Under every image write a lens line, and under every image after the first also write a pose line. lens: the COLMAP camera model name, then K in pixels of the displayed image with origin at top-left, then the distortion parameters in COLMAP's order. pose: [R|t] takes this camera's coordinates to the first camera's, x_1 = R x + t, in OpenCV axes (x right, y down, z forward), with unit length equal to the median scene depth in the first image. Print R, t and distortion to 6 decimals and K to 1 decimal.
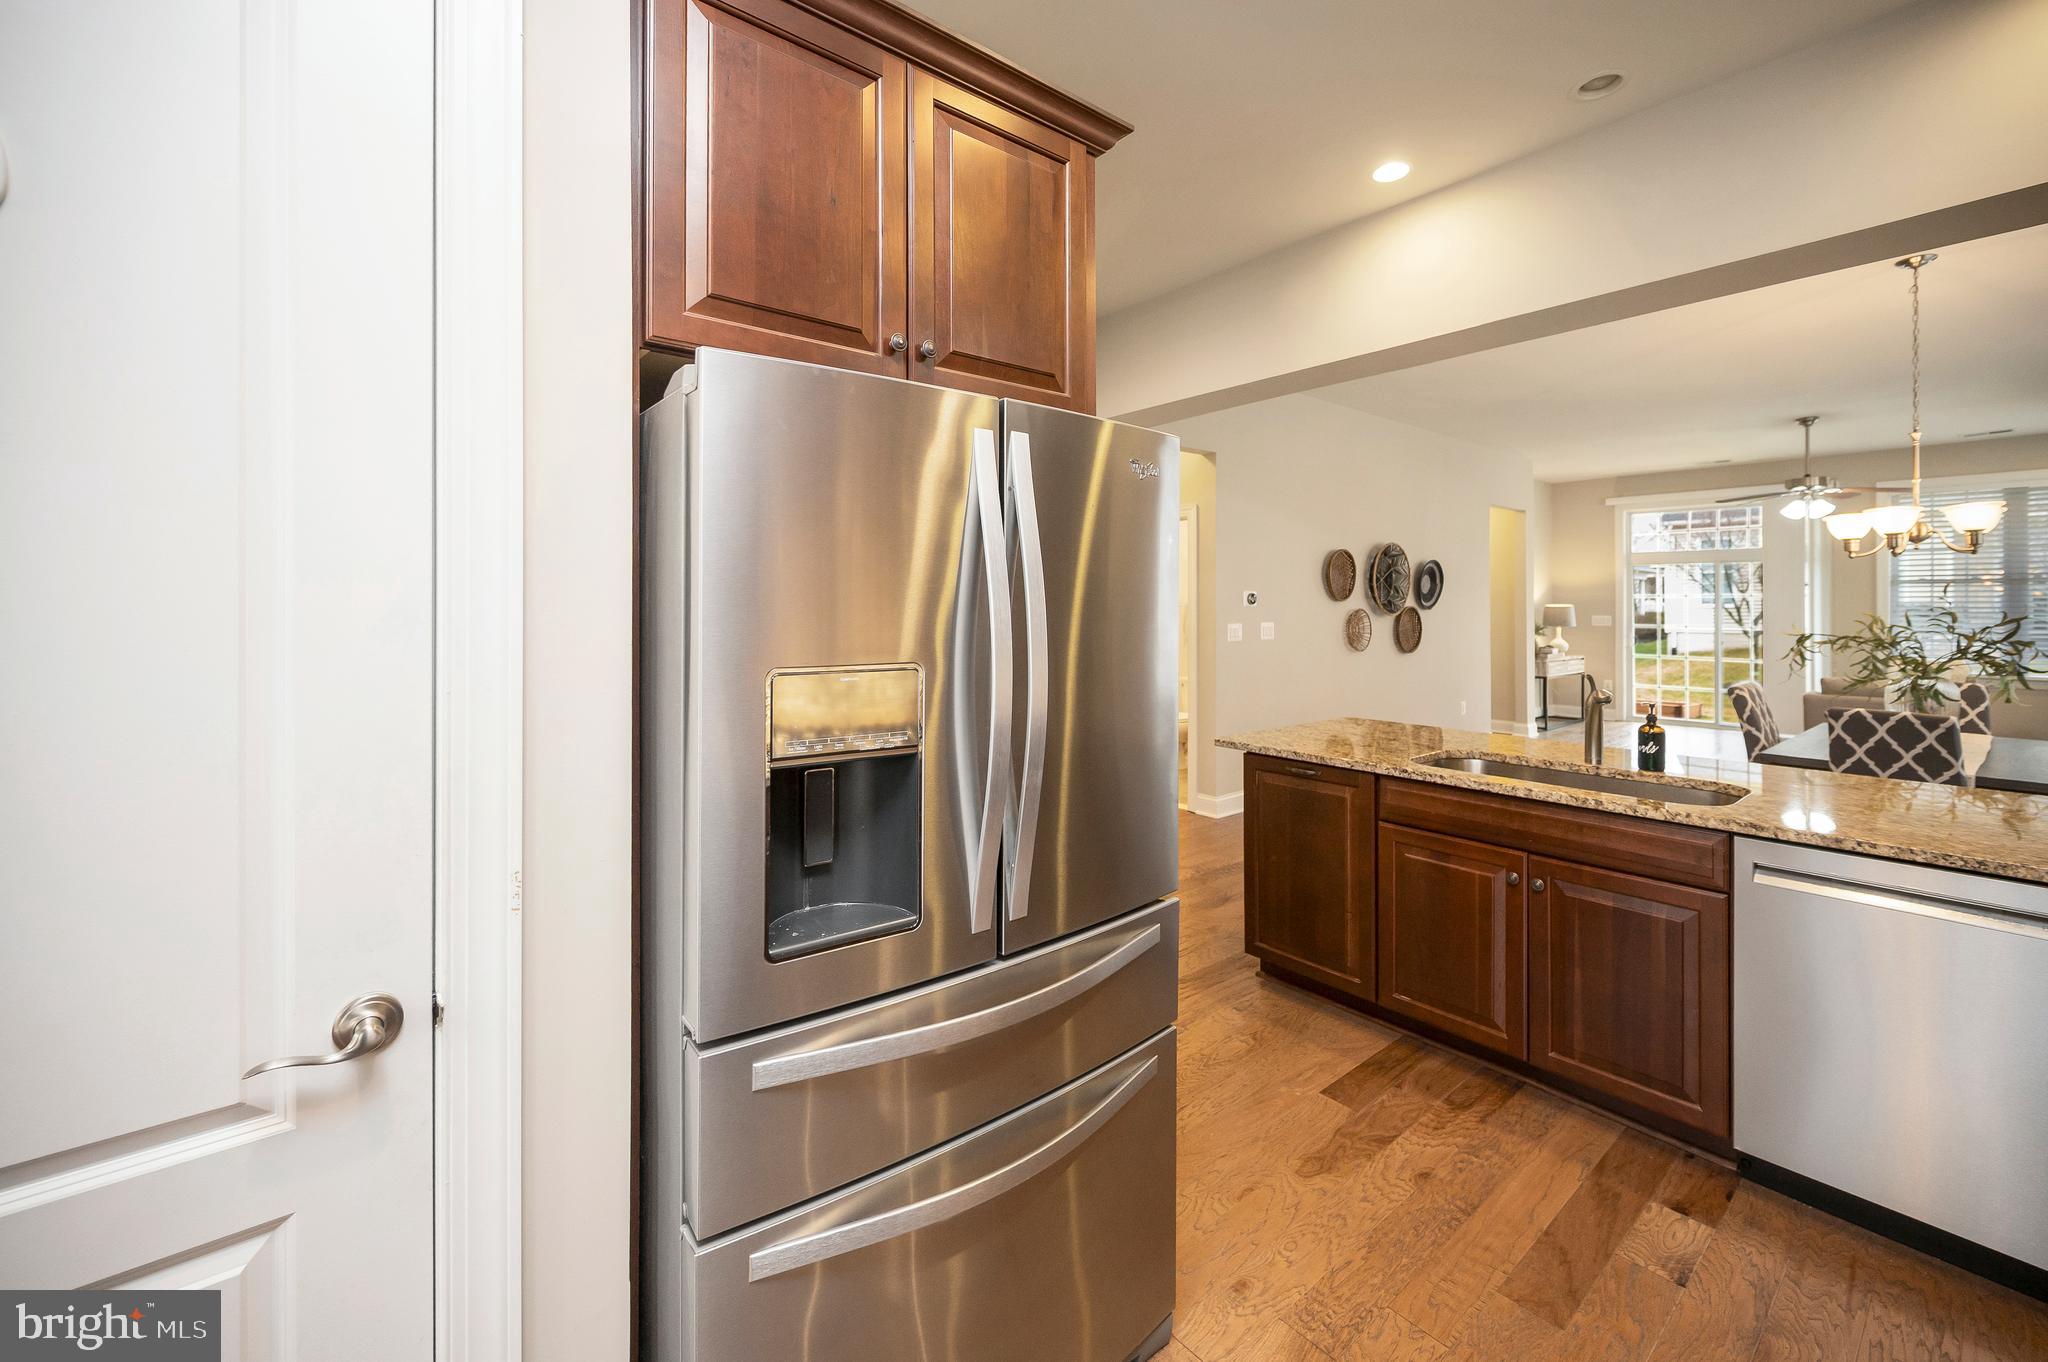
lens RADIAL K [[835.9, 0, 1030.8], [0, 835.9, 606.6], [0, 0, 1]] dist [-0.001788, -0.000117]
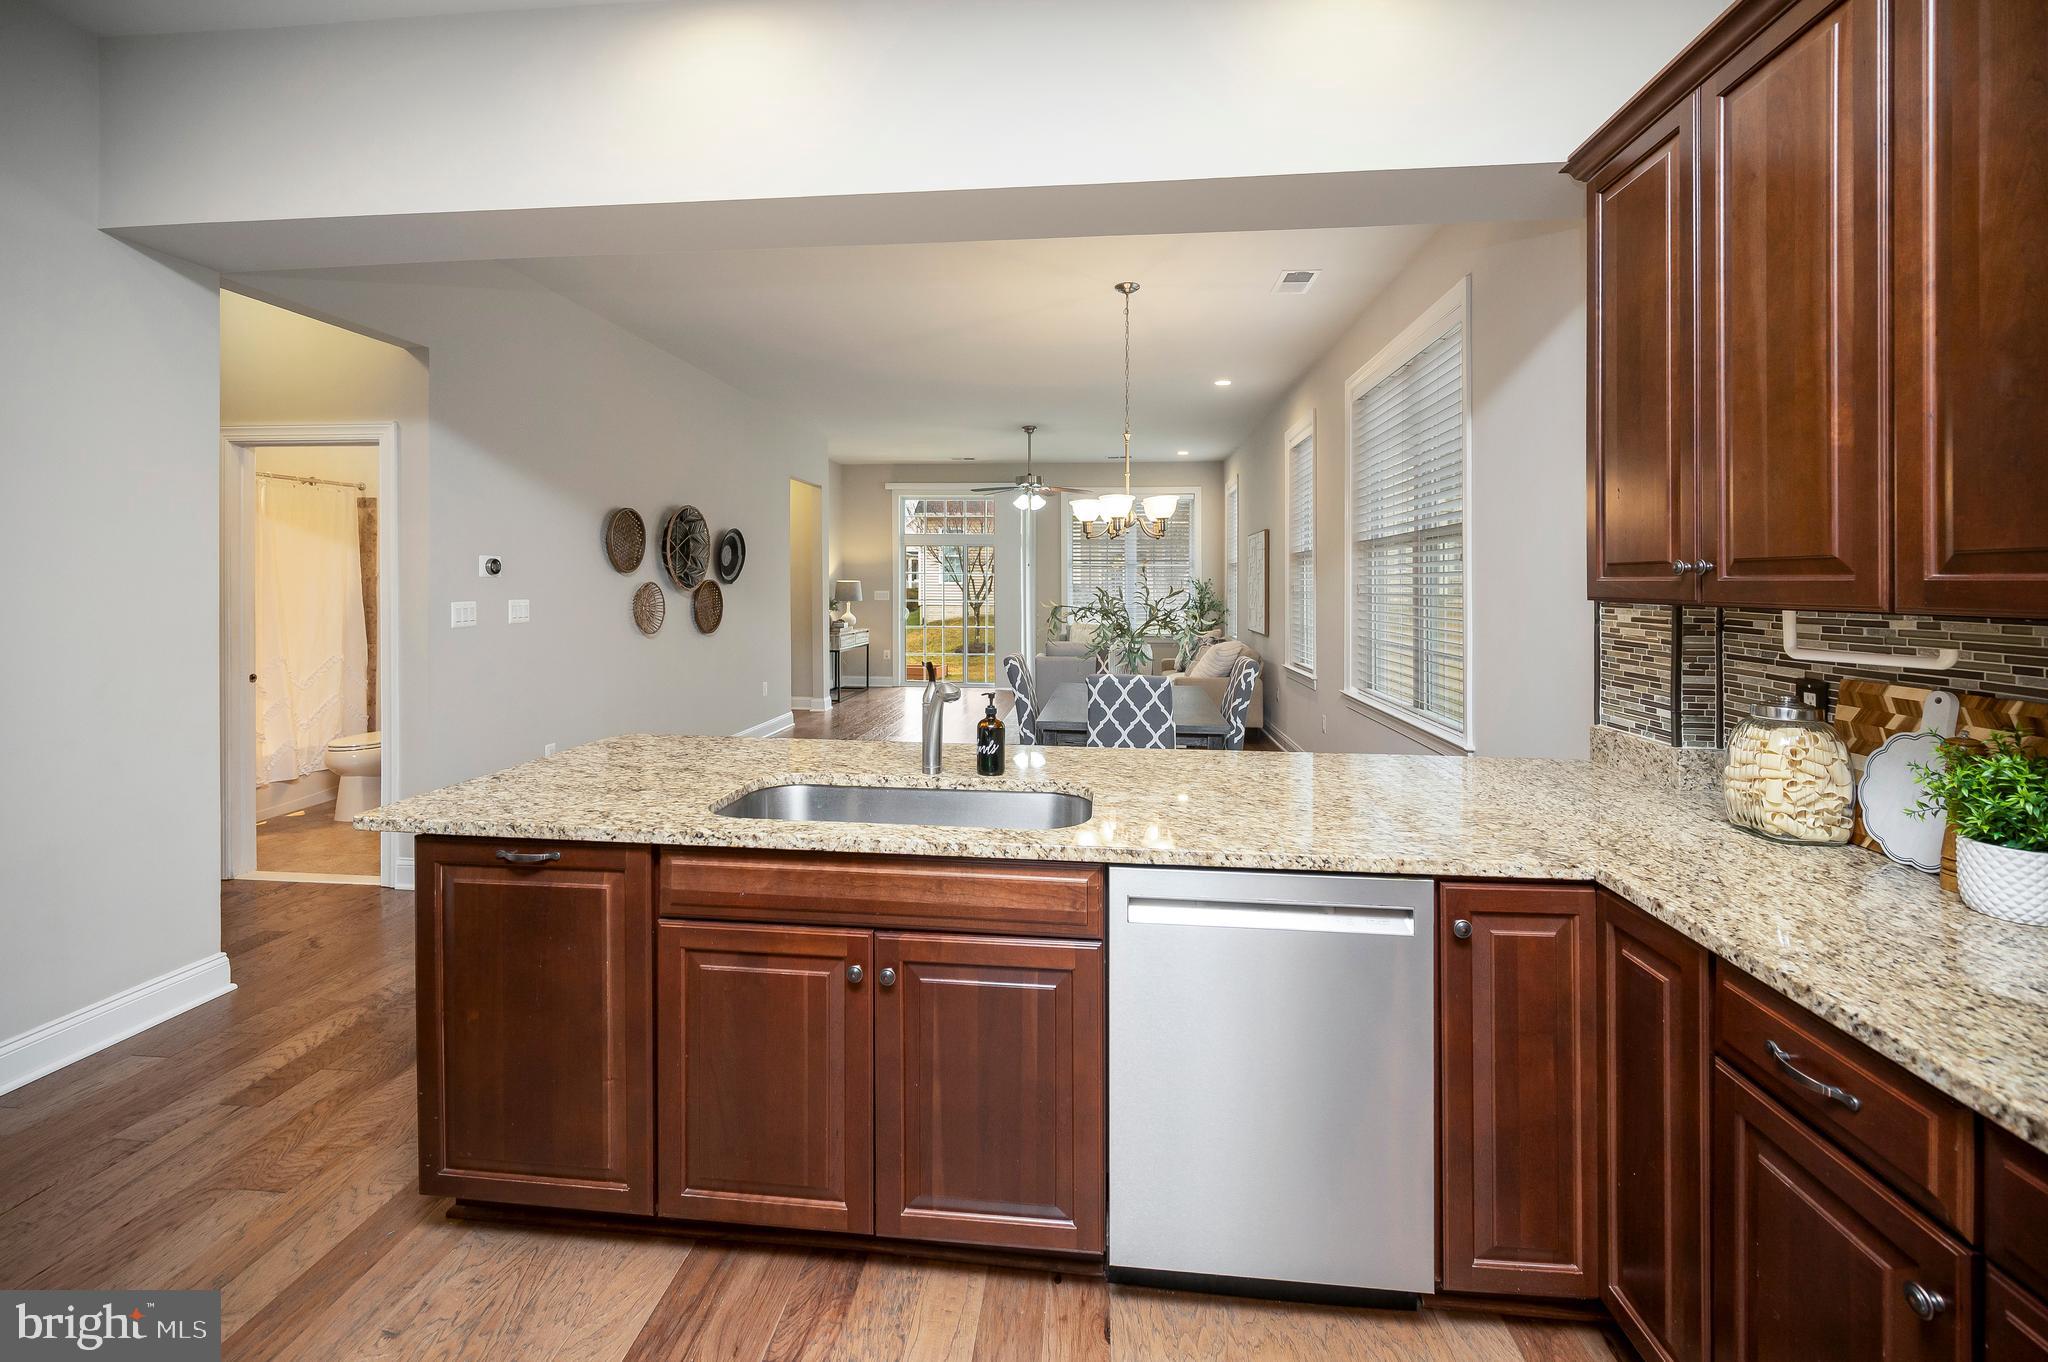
lens RADIAL K [[835.9, 0, 1027.2], [0, 835.9, 578.0], [0, 0, 1]] dist [-0.001788, -0.000117]
pose [[0.704652, 0.009581, 0.709489, 0.134735], [-0.005583, 0.999953, -0.007959, 0.005490], [-0.709531, 0.001647, 0.704672, 0.296980]]
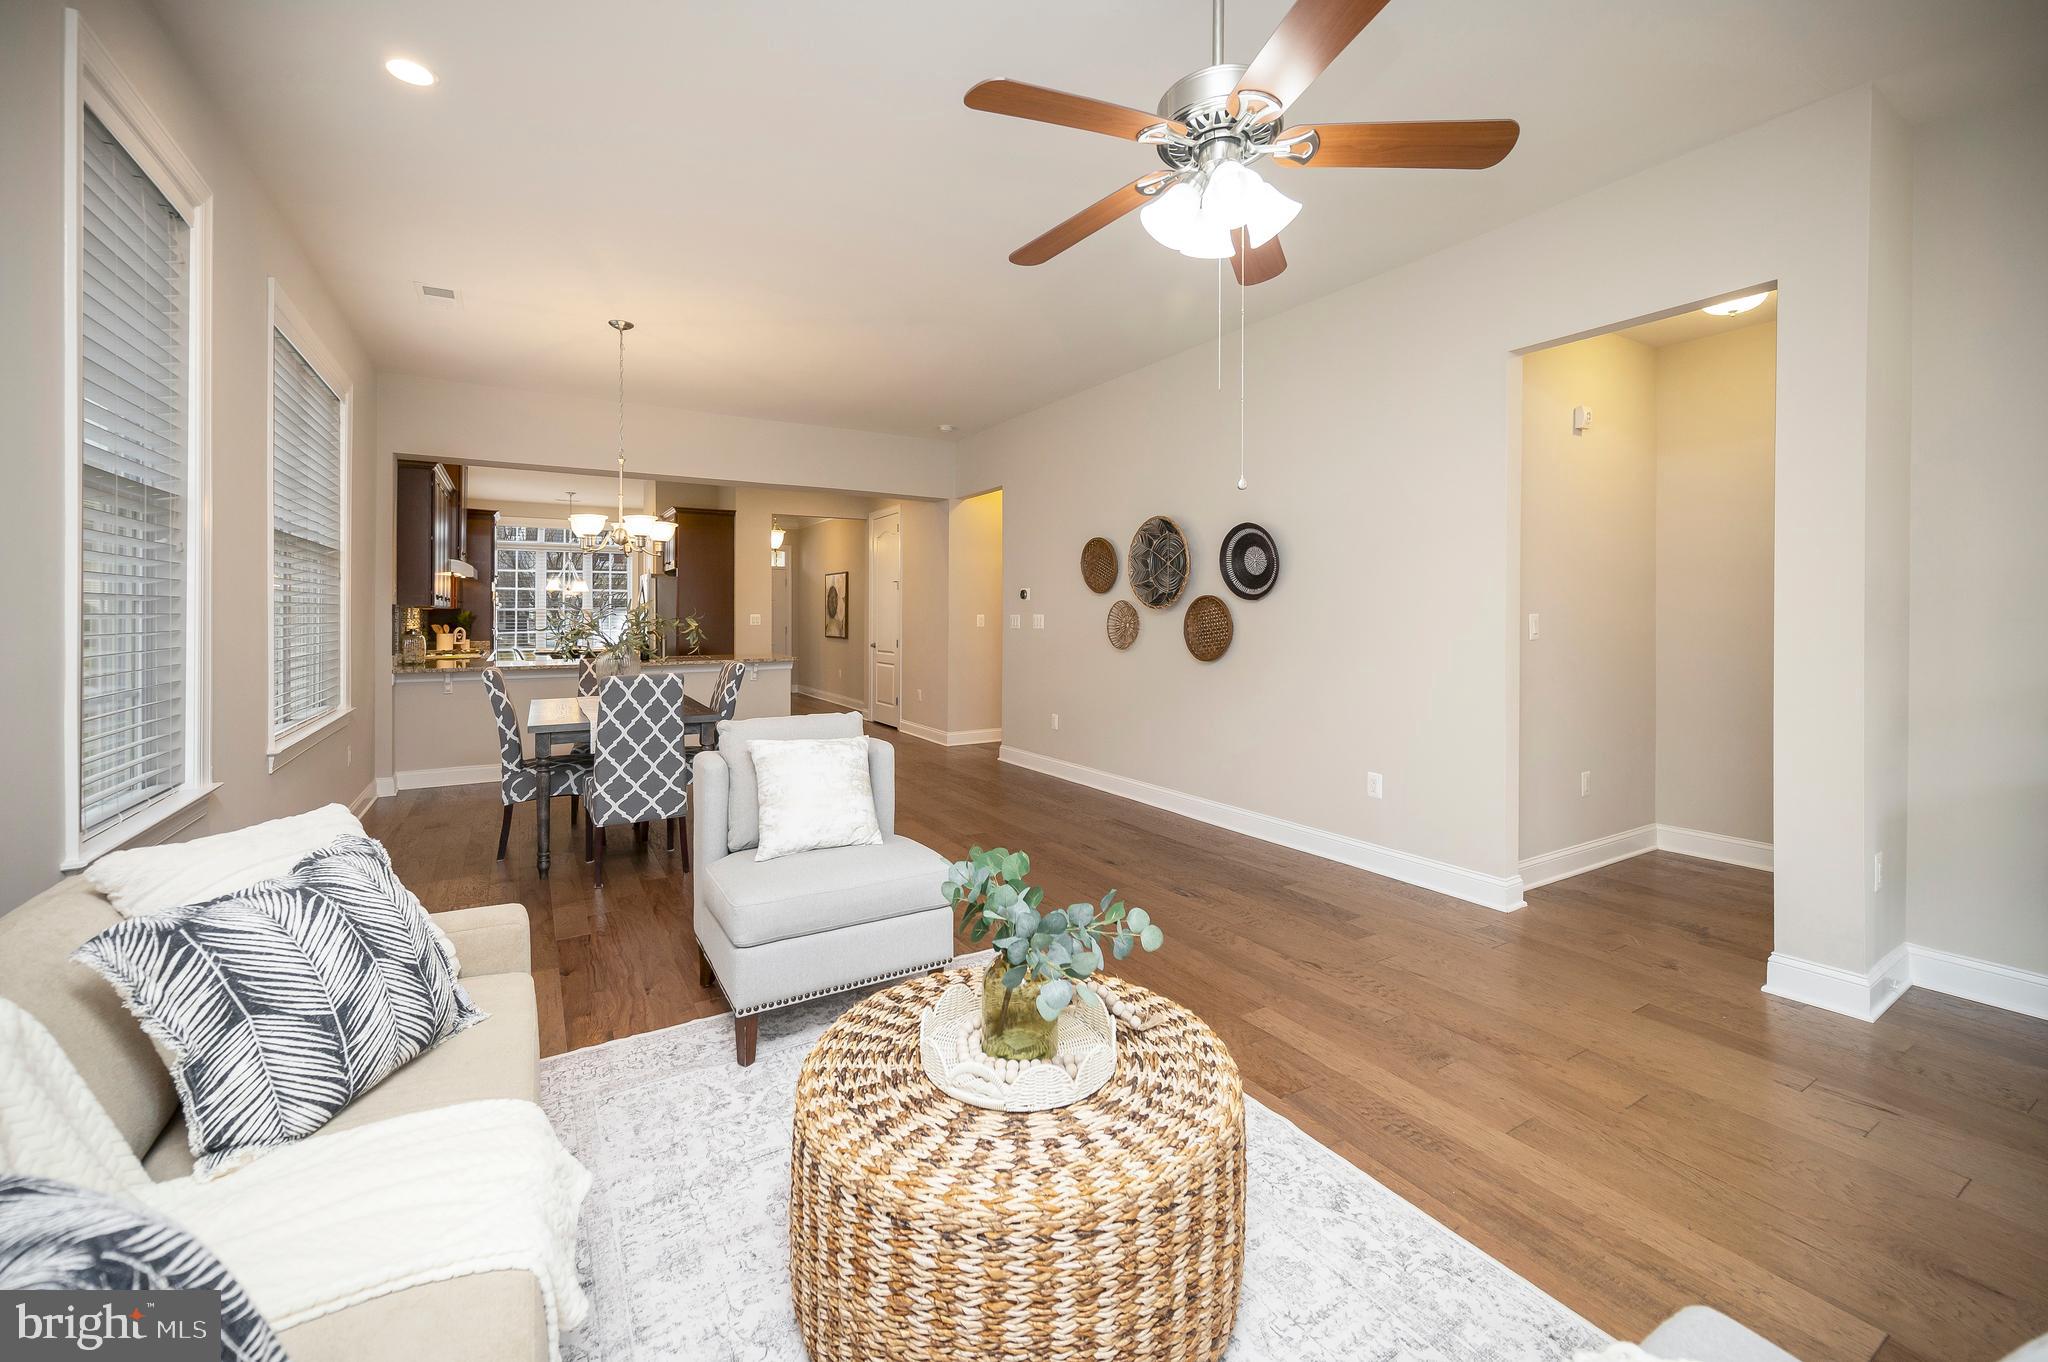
lens RADIAL K [[835.9, 0, 1010.6], [0, 835.9, 612.9], [0, 0, 1]] dist [-0.001788, -0.000117]
pose [[-0.155467, 0.002654, -0.987837, 2.365008], [-0.003724, 0.999988, 0.003273, 0.022478], [0.987834, 0.004187, -0.155456, 1.924354]]
